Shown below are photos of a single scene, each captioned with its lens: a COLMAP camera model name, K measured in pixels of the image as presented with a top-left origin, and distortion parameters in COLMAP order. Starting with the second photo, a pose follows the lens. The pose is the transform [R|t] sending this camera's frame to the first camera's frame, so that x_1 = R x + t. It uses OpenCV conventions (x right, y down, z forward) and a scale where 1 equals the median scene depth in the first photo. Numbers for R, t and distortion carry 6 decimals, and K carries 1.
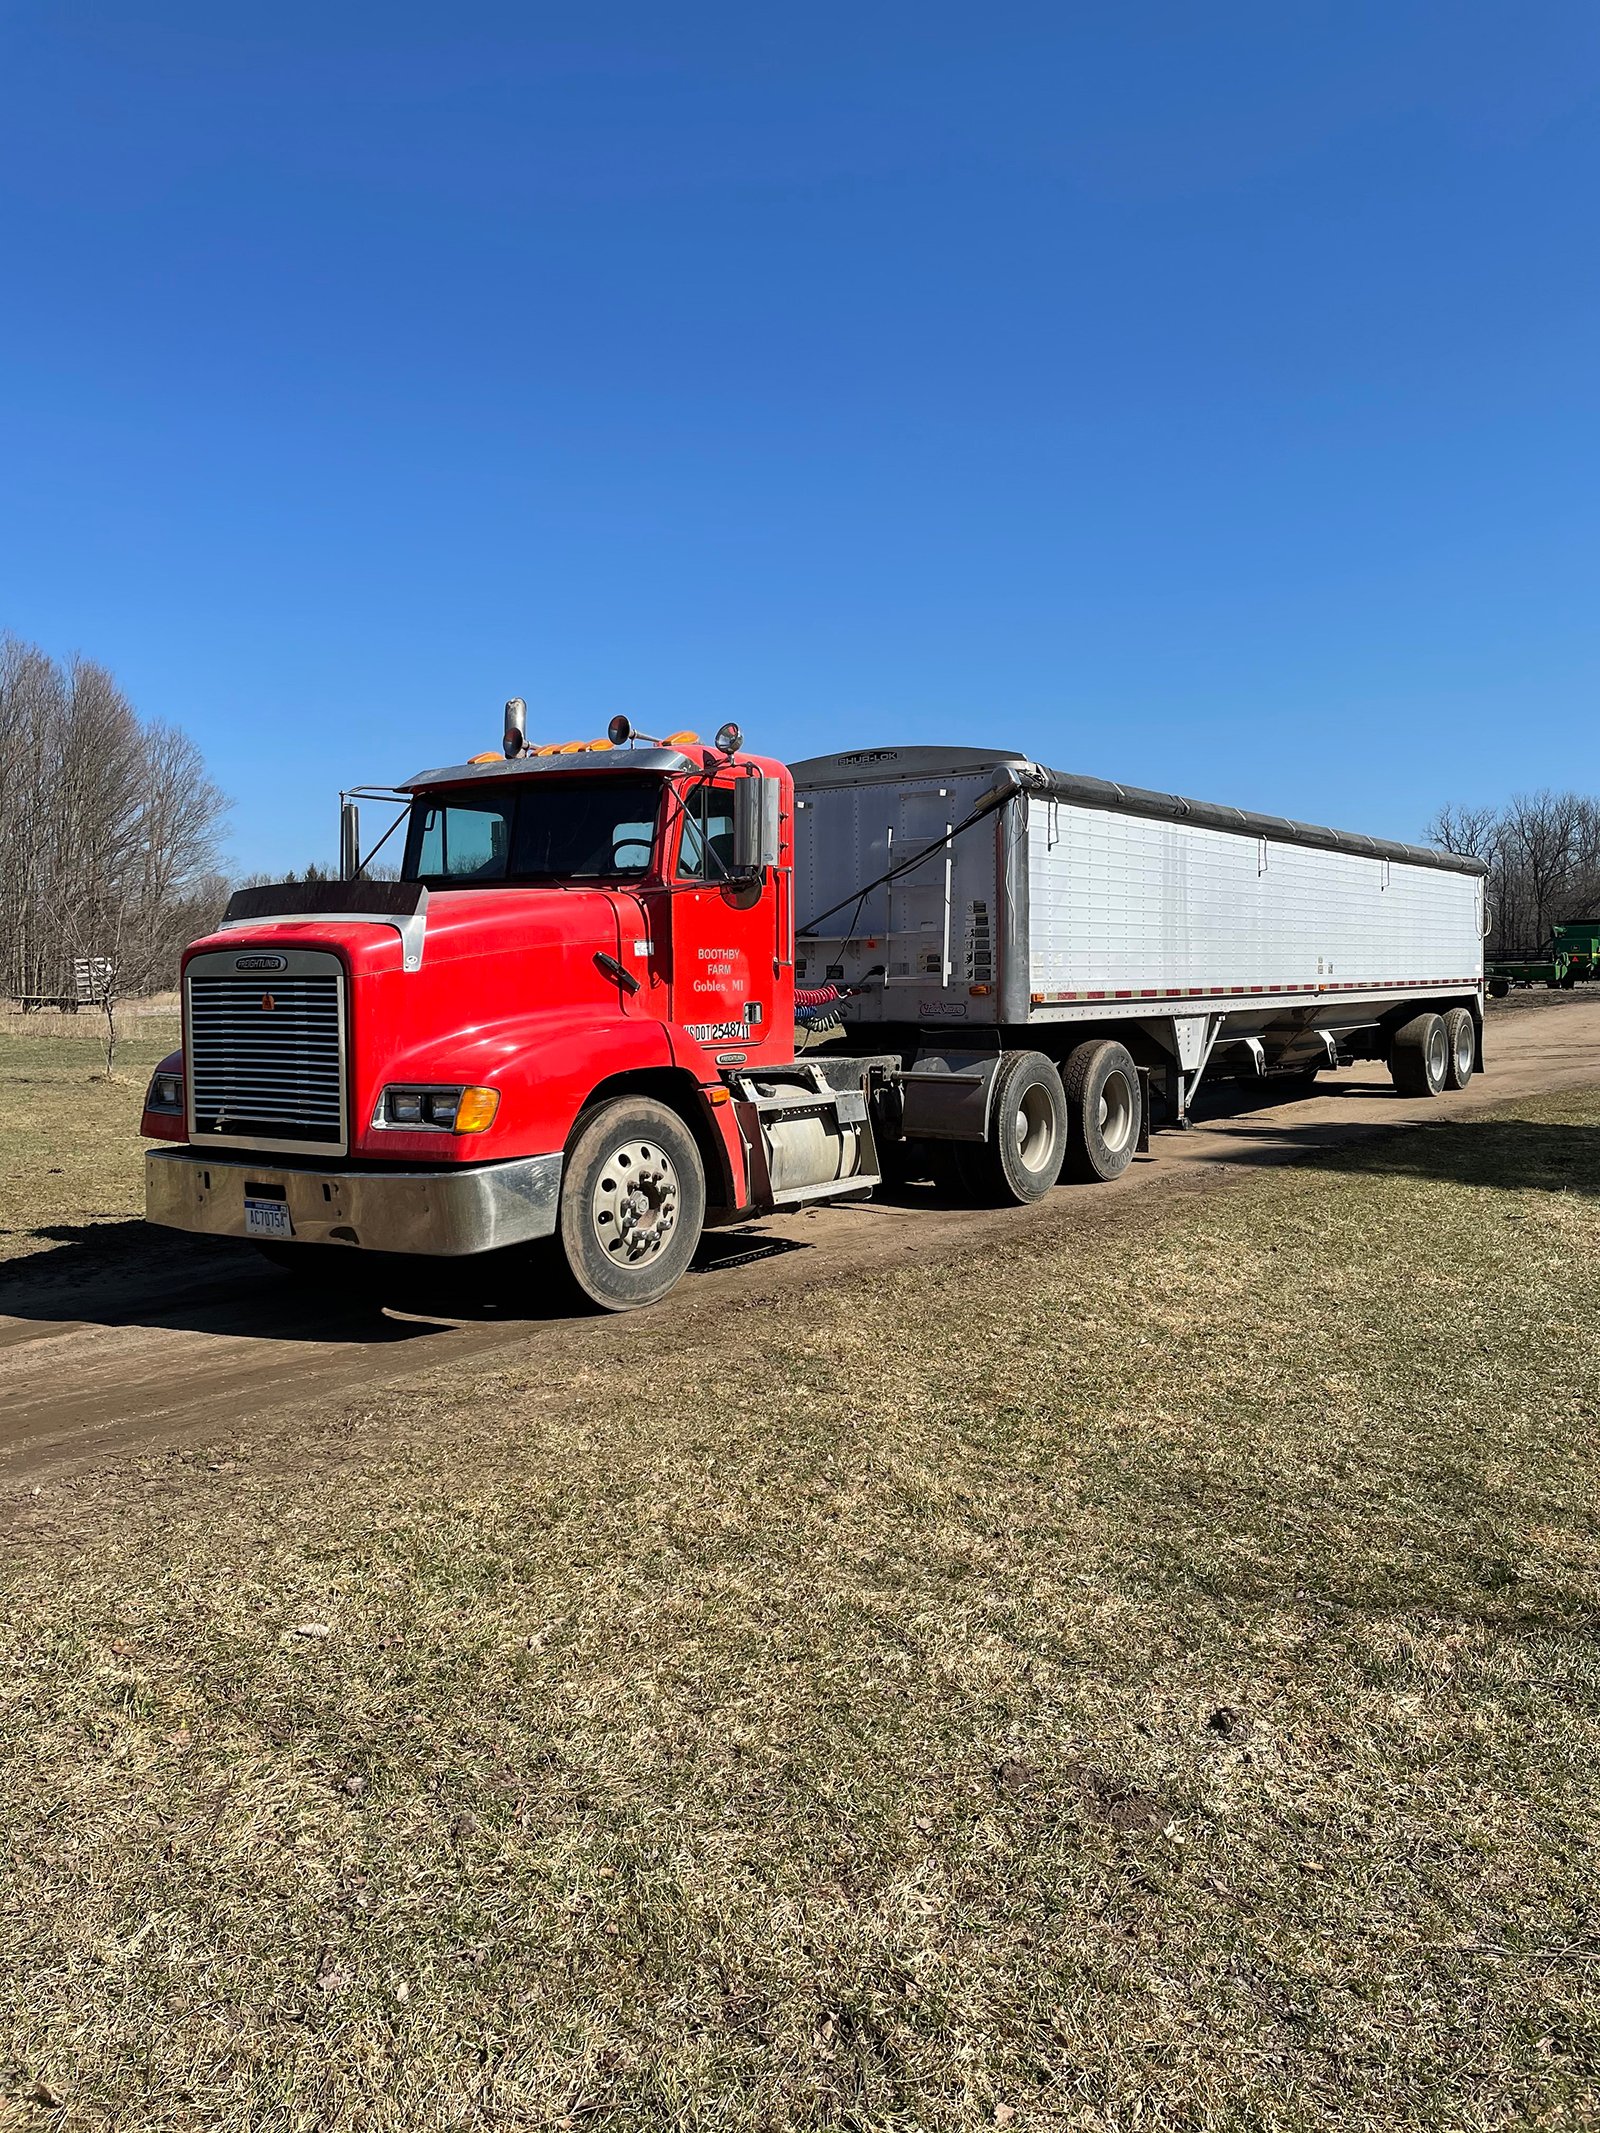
lens RADIAL K [[1597.5, 0, 800.0], [0, 1597.5, 1066.5], [0, 0, 1]] dist [0.130468, -0.164860]
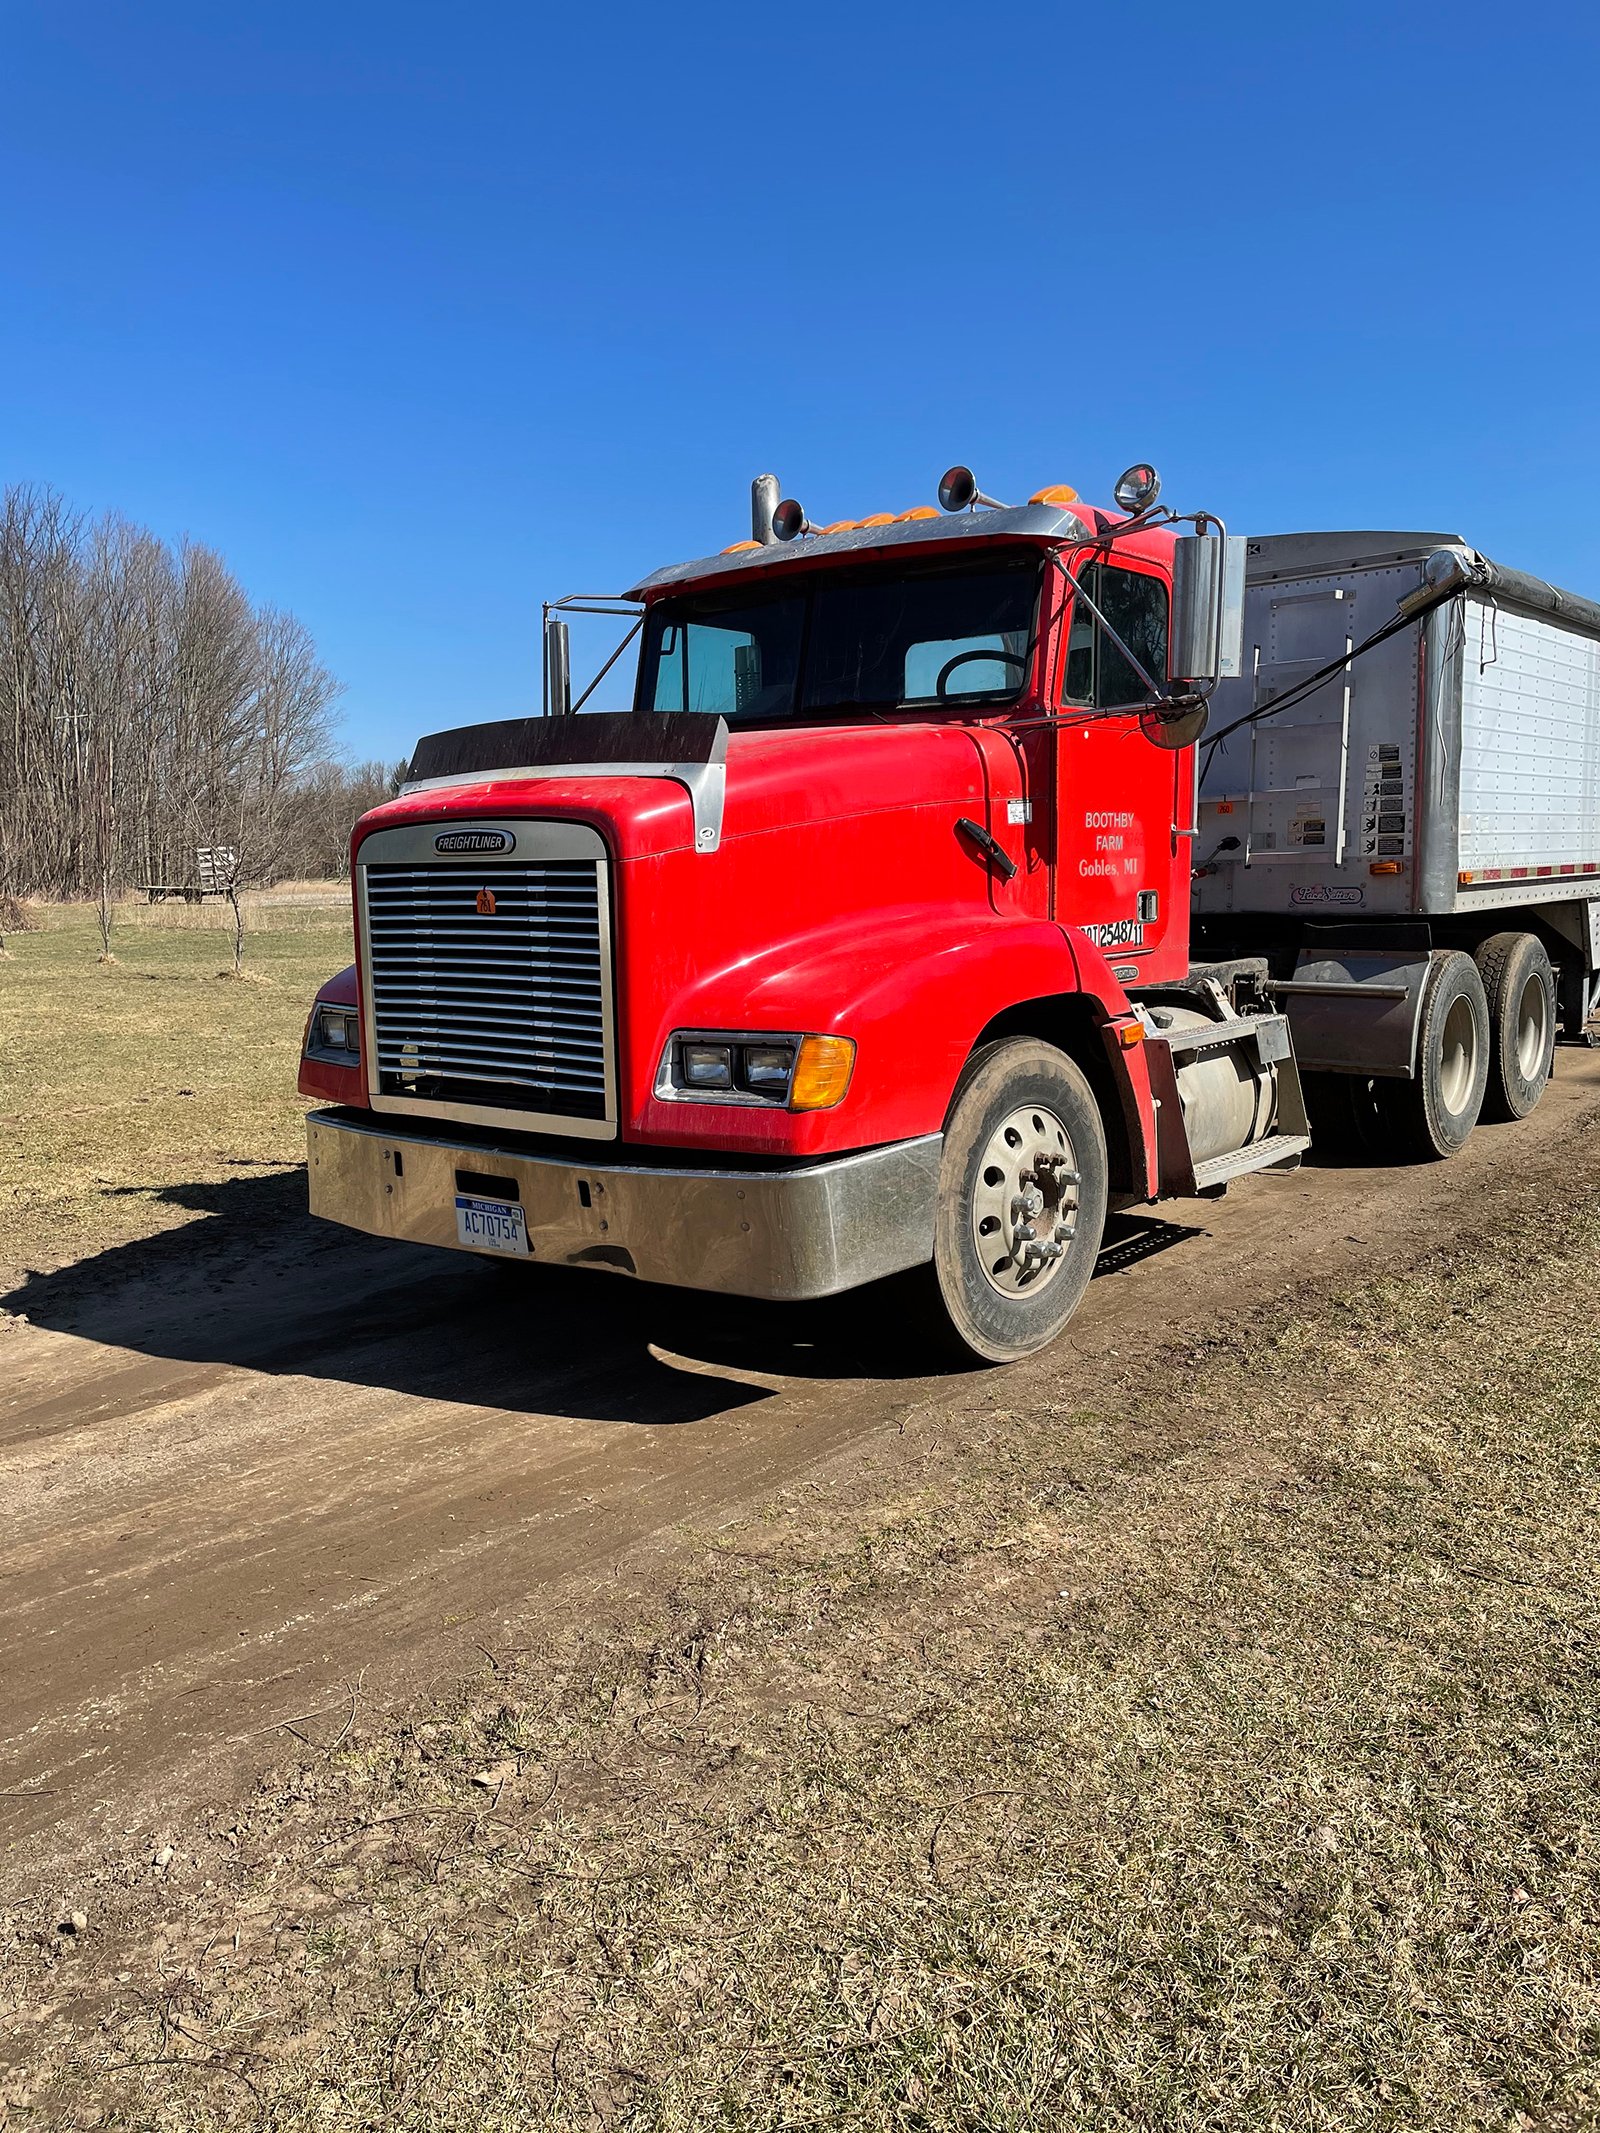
lens RADIAL K [[1597.5, 0, 800.0], [0, 1597.5, 1066.5], [0, 0, 1]] dist [0.130468, -0.164860]
pose [[0.997780, -0.003177, -0.066514, -0.140068], [0.007965, 0.997385, 0.071838, -0.016709], [0.066112, -0.072208, 0.995196, 0.313138]]
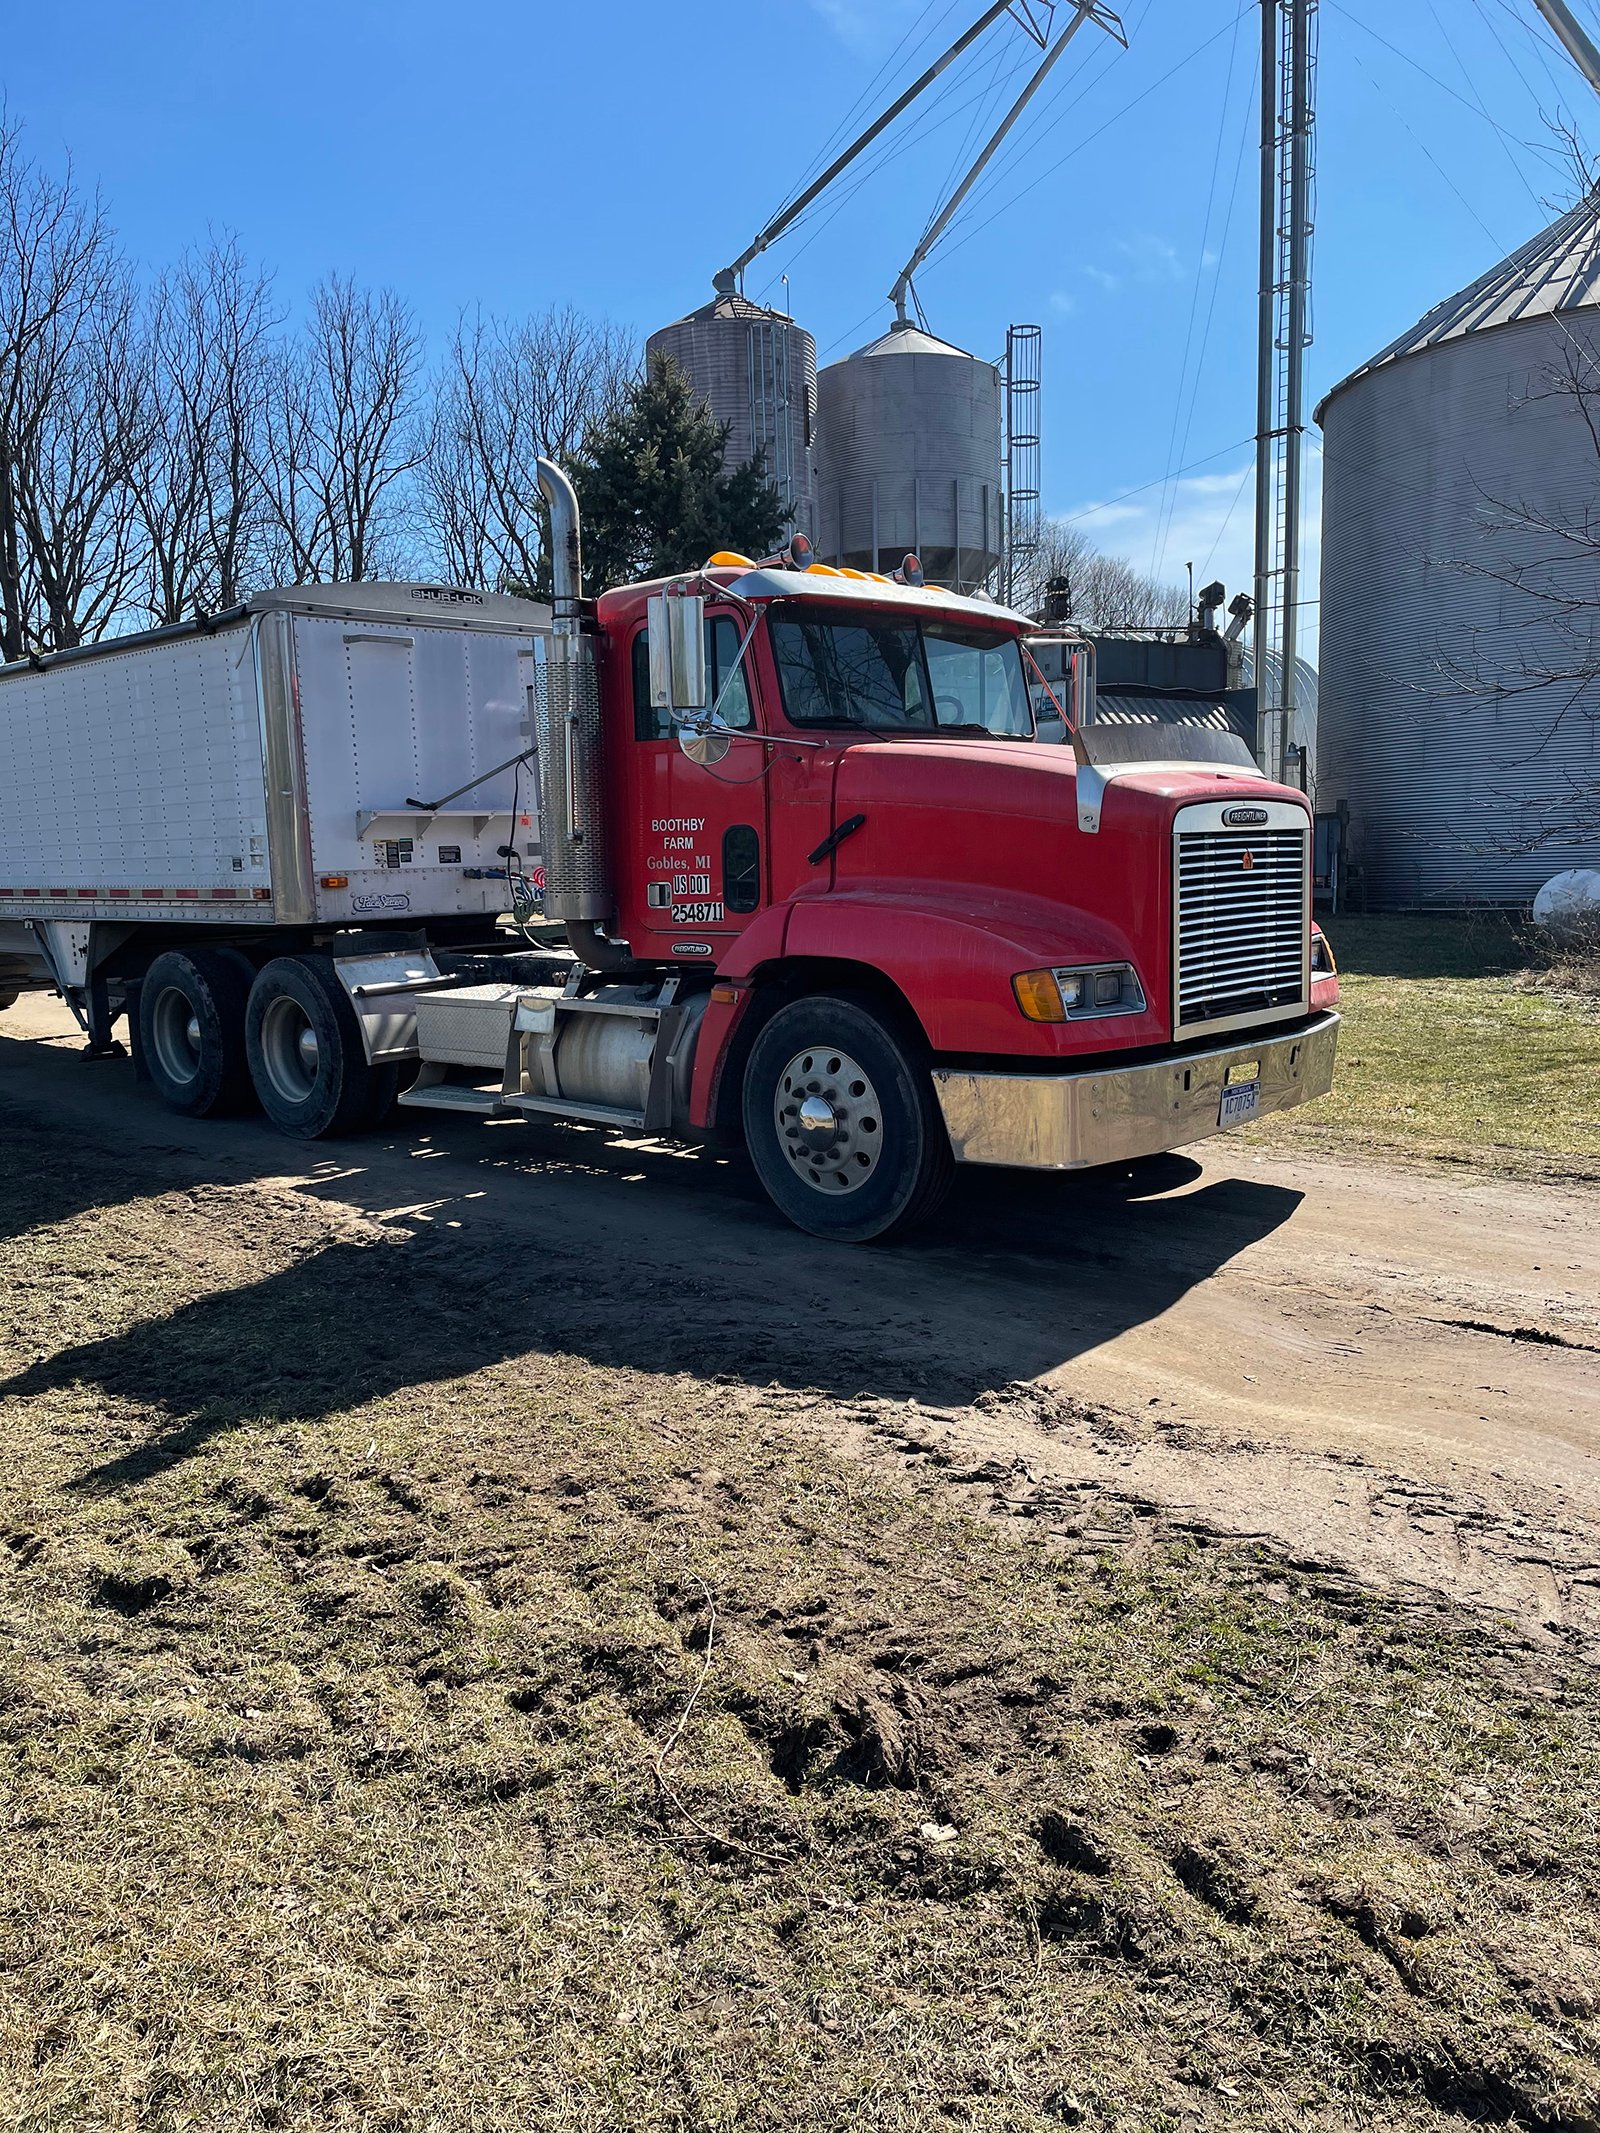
lens RADIAL K [[1597.5, 0, 800.0], [0, 1597.5, 1066.5], [0, 0, 1]] dist [0.130468, -0.164860]
pose [[0.130462, -0.126636, 0.983333, -1.105860], [0.082678, 0.989744, 0.116492, -0.045281], [-0.988000, 0.066103, 0.139594, 0.995726]]
